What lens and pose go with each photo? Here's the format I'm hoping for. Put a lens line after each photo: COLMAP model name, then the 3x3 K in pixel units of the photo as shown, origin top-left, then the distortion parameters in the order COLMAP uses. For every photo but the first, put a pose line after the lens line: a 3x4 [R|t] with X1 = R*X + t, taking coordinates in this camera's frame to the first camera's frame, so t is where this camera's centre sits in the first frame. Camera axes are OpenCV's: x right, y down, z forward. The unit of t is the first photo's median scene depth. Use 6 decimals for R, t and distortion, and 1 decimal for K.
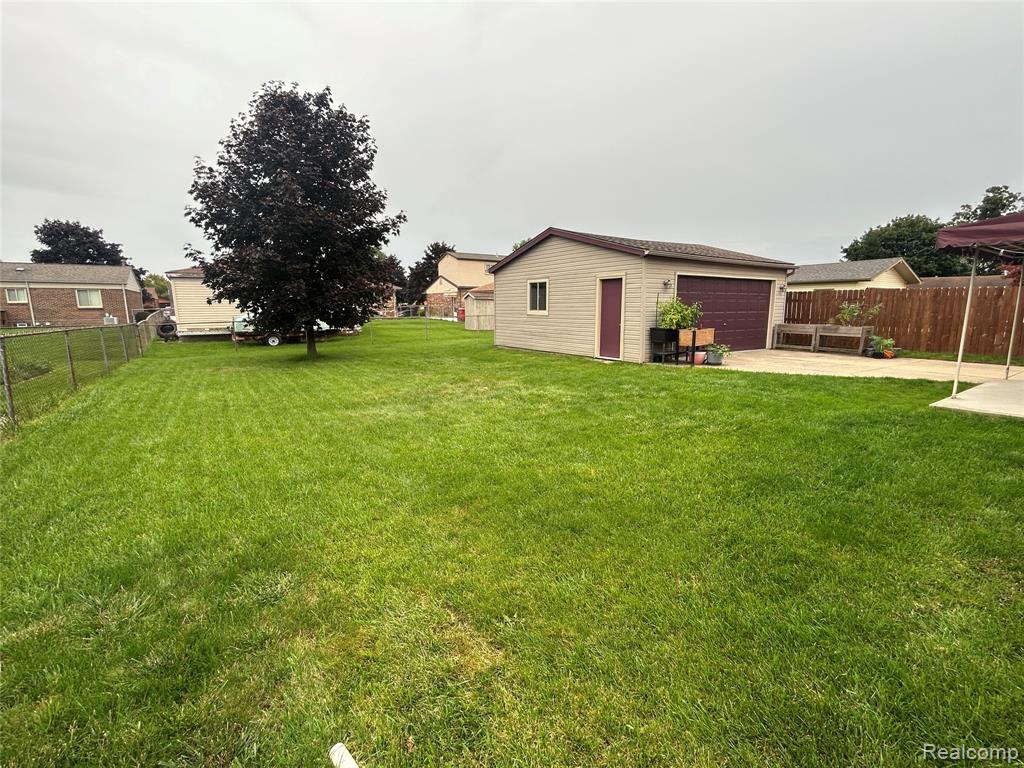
lens RADIAL K [[441.6, 0, 512.0], [0, 441.6, 384.0], [0, 0, 1]] dist [-0.001404, -0.000148]
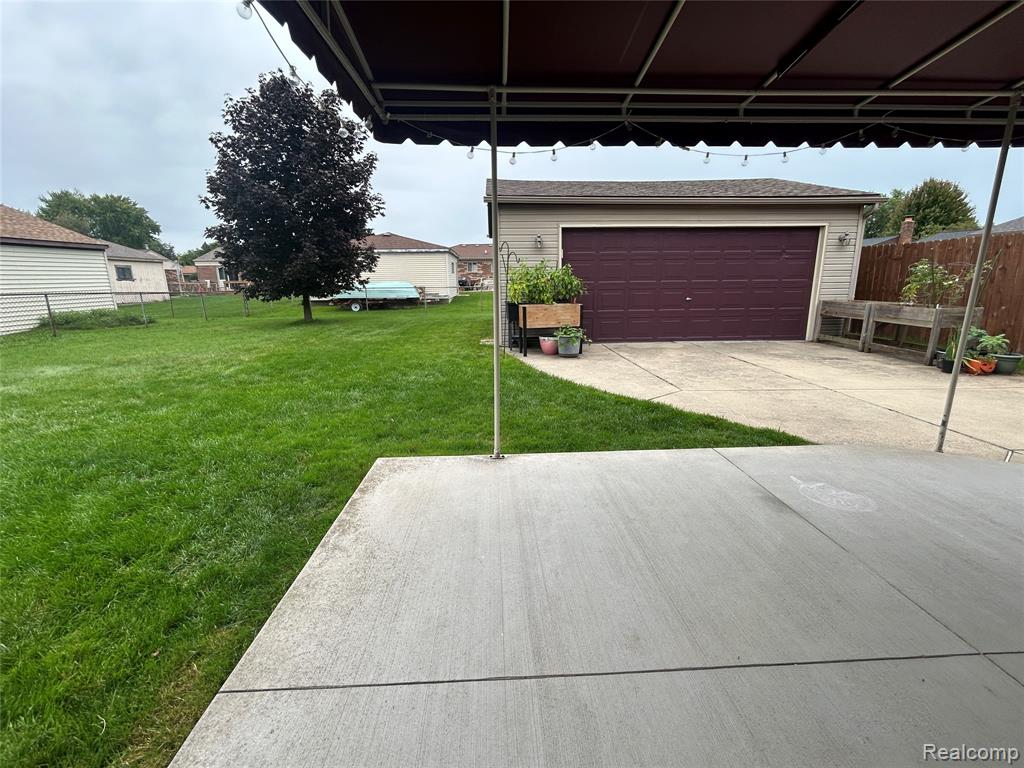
lens RADIAL K [[460.9, 0, 512.0], [0, 460.9, 384.0], [0, 0, 1]] dist [-0.000677, -0.000236]
pose [[0.867780, 0.108198, -0.485028, 0.588233], [-0.080269, 0.993712, 0.078061, -0.040600], [0.490424, -0.028807, 0.871008, 0.260052]]
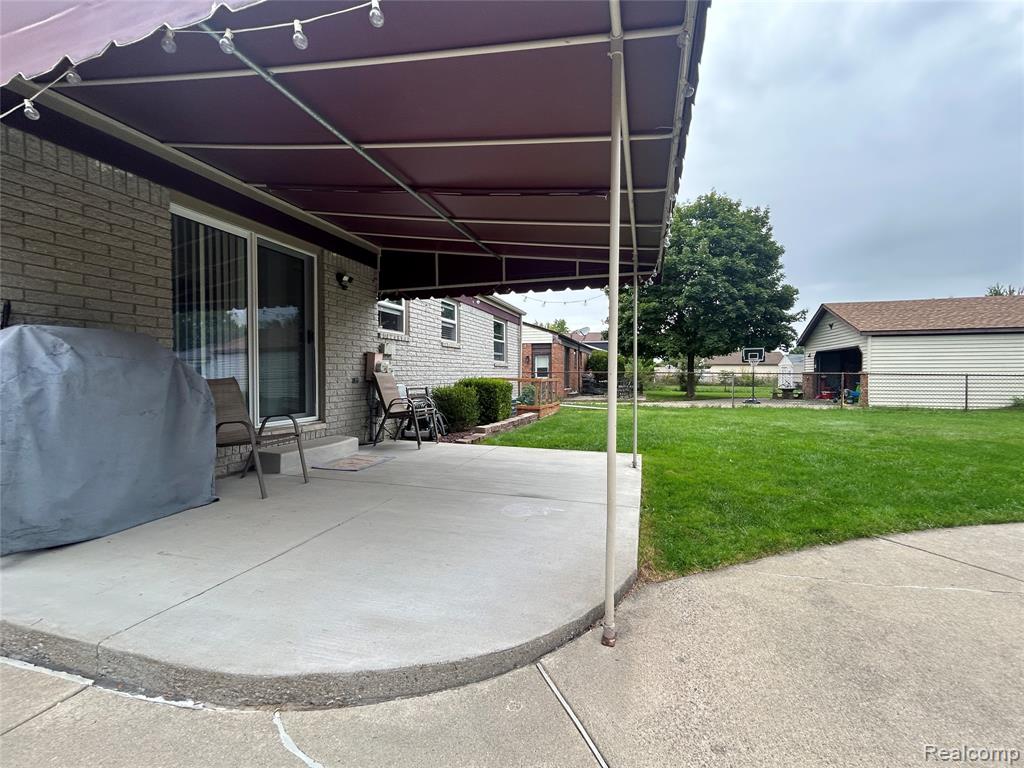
lens RADIAL K [[460.9, 0, 512.0], [0, 460.9, 384.0], [0, 0, 1]] dist [-0.000677, -0.000236]
pose [[-0.763273, 0.019710, -0.645775, 0.806186], [-0.104927, 0.982483, 0.154005, -0.101398], [0.637498, 0.185307, -0.747835, 0.711251]]
